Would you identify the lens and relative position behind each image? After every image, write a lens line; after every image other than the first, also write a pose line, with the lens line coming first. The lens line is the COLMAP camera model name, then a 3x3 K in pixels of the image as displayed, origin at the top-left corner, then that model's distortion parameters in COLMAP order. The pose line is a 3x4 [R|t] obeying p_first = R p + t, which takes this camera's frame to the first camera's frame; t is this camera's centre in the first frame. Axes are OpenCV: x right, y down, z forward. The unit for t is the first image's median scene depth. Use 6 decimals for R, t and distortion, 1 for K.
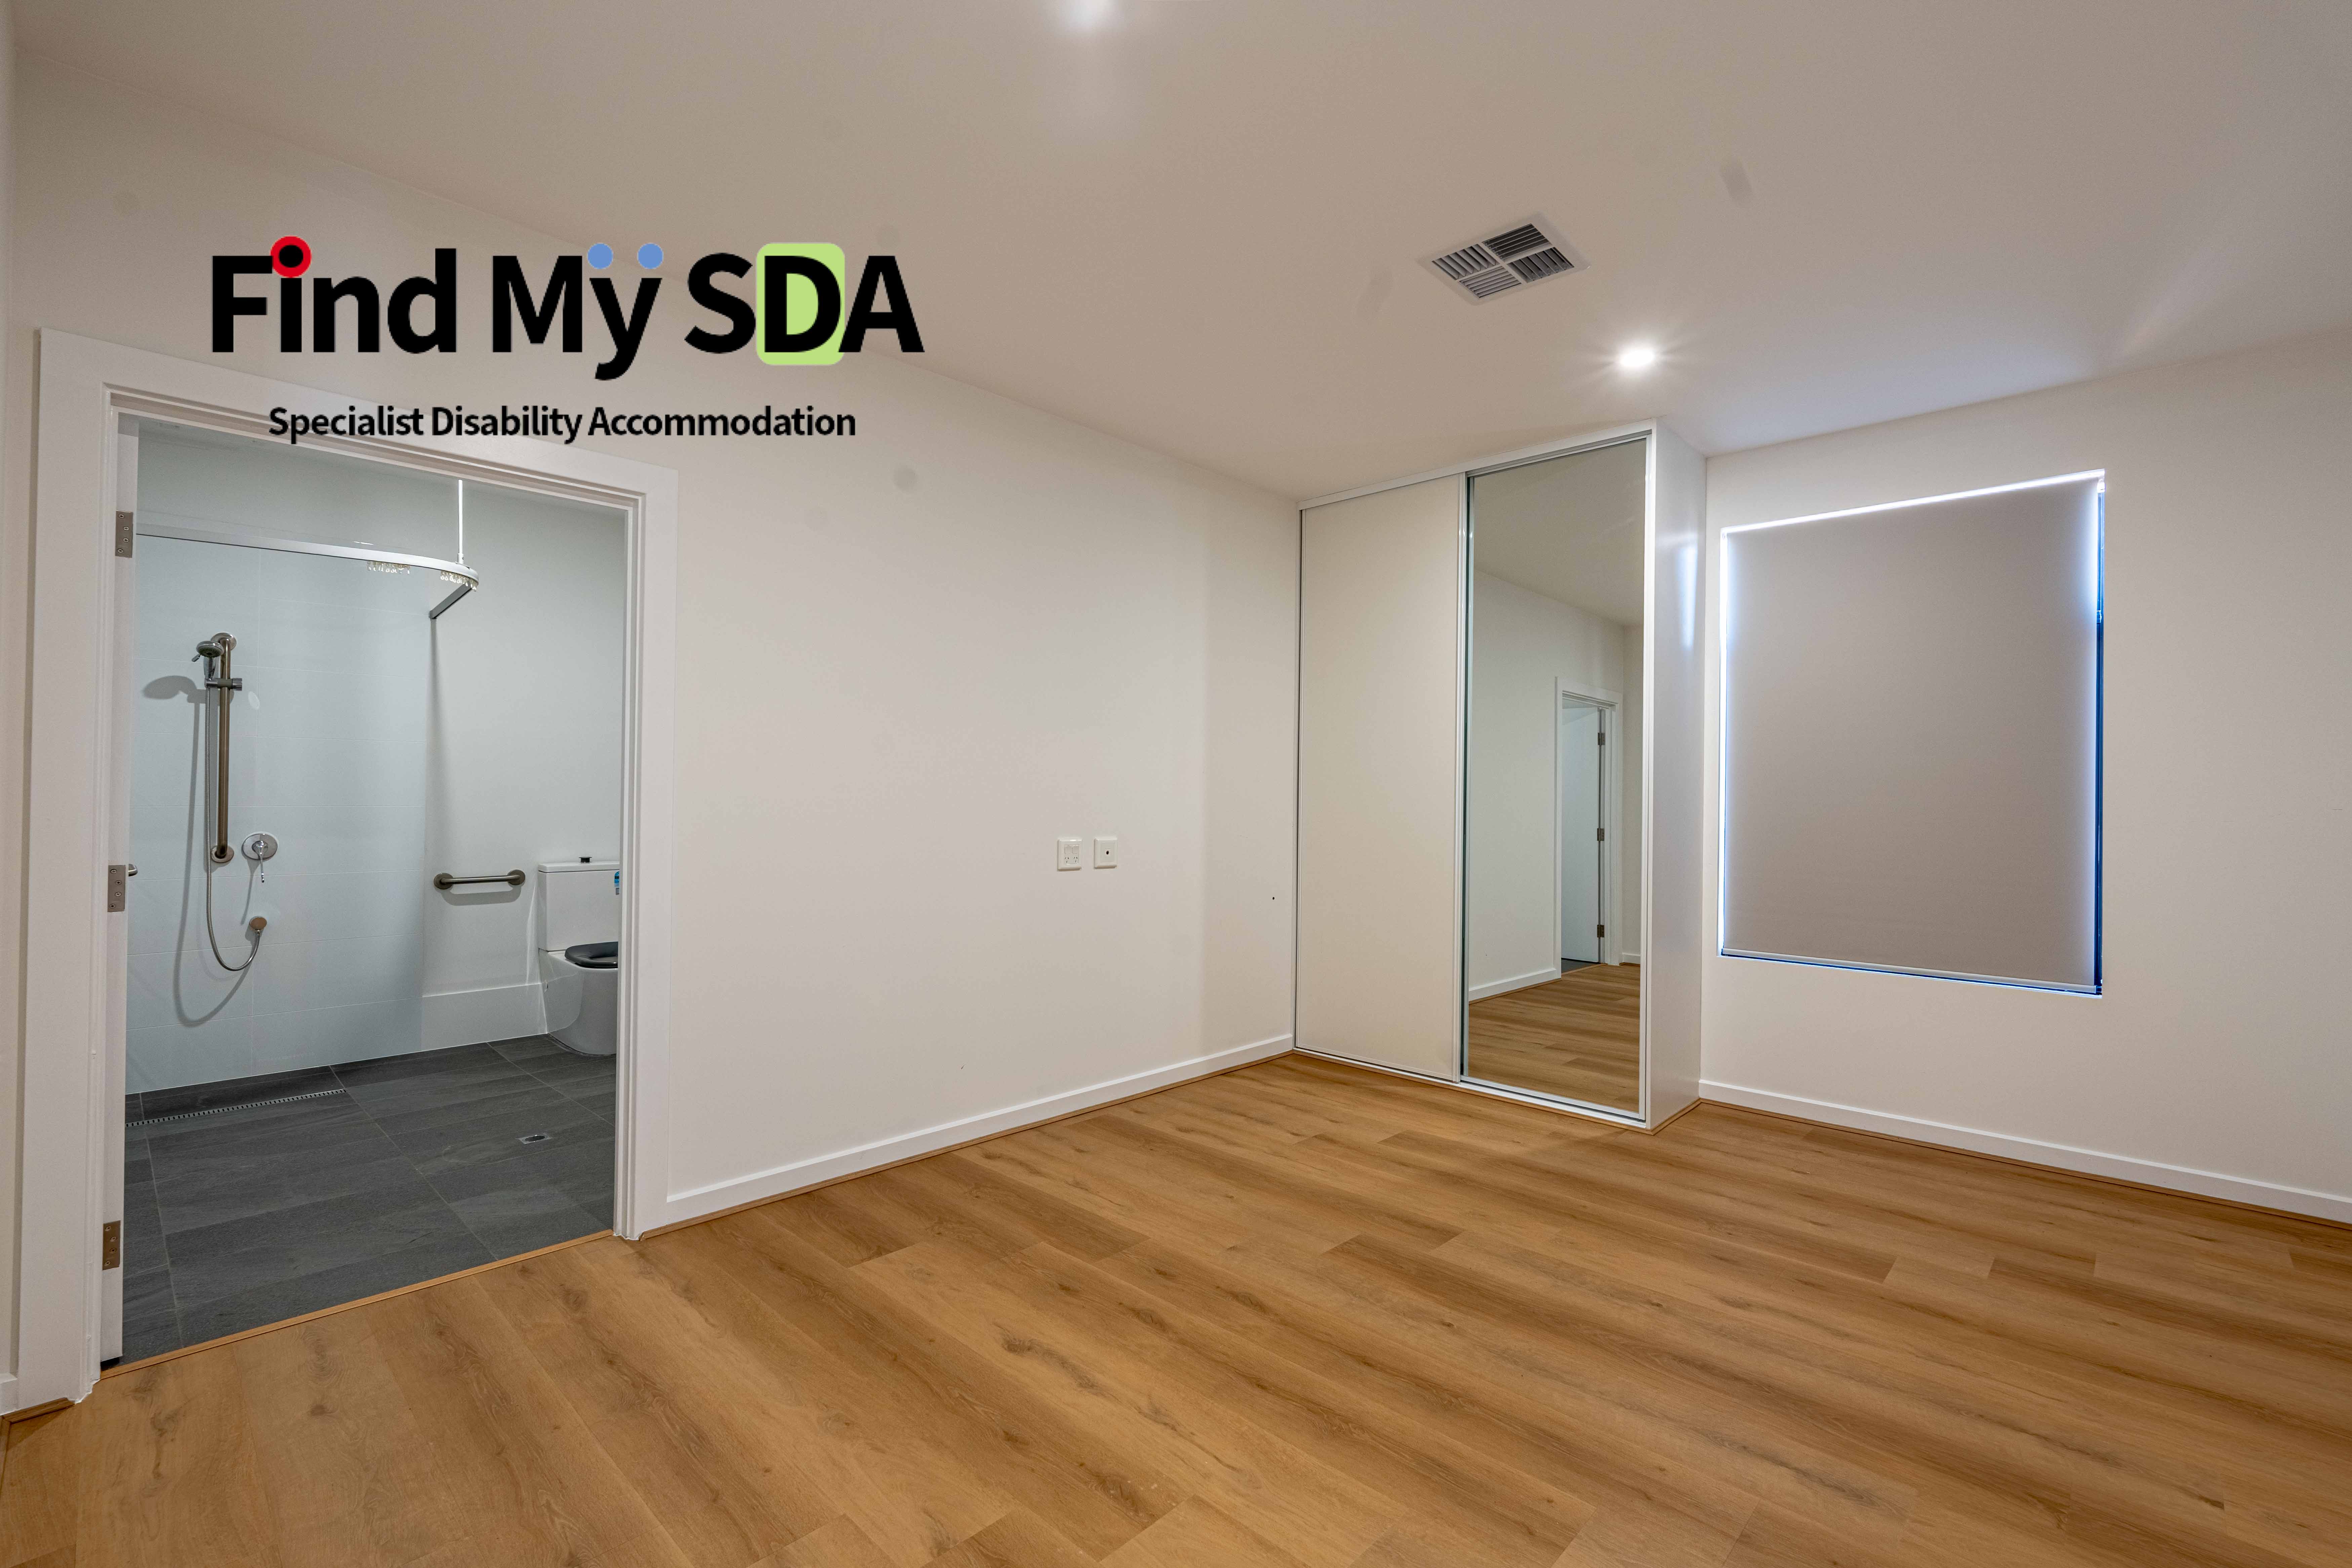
lens RADIAL K [[1046.3, 0, 1183.1], [0, 1046.3, 785.4], [0, 0, 1]] dist [-0.002919, 0.000494]
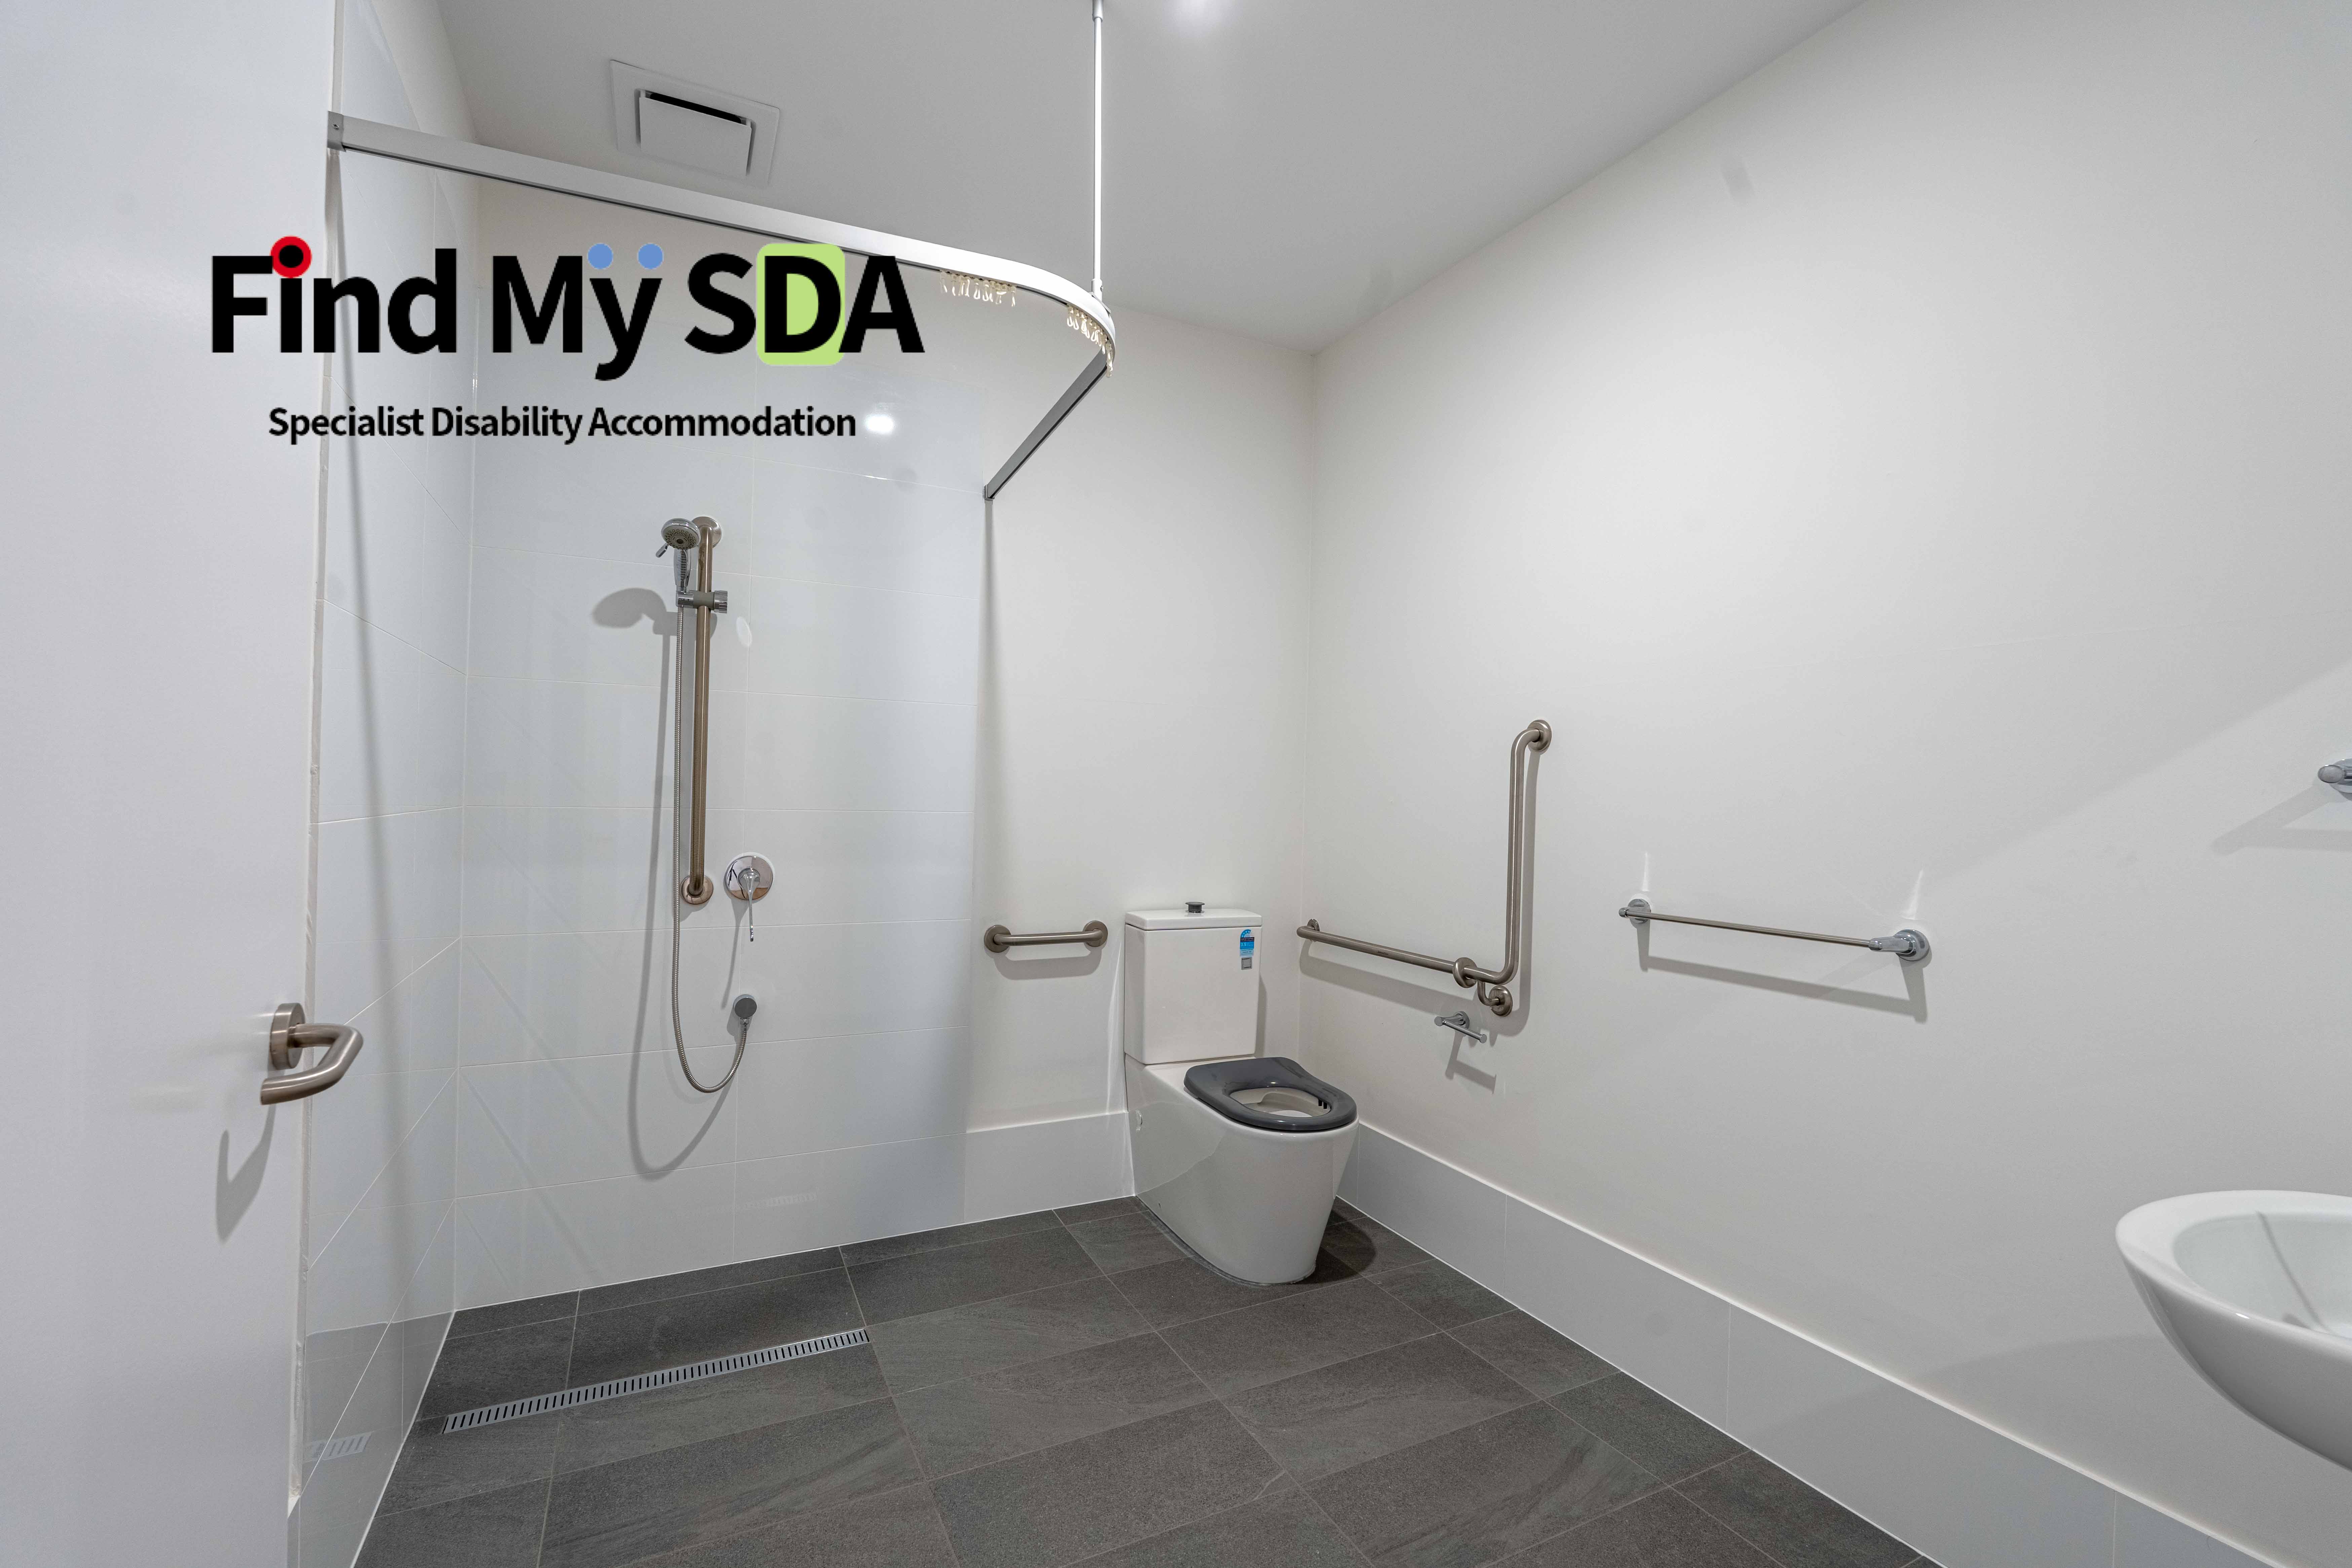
lens RADIAL K [[1046.2, 0, 1170.1], [0, 1046.2, 790.5], [0, 0, 1]] dist [-0.002919, 0.000494]
pose [[0.939350, 0.012575, -0.342729, -0.459409], [-0.012984, 0.999915, 0.001102, 0.005331], [0.342714, 0.003415, 0.939434, 0.527279]]
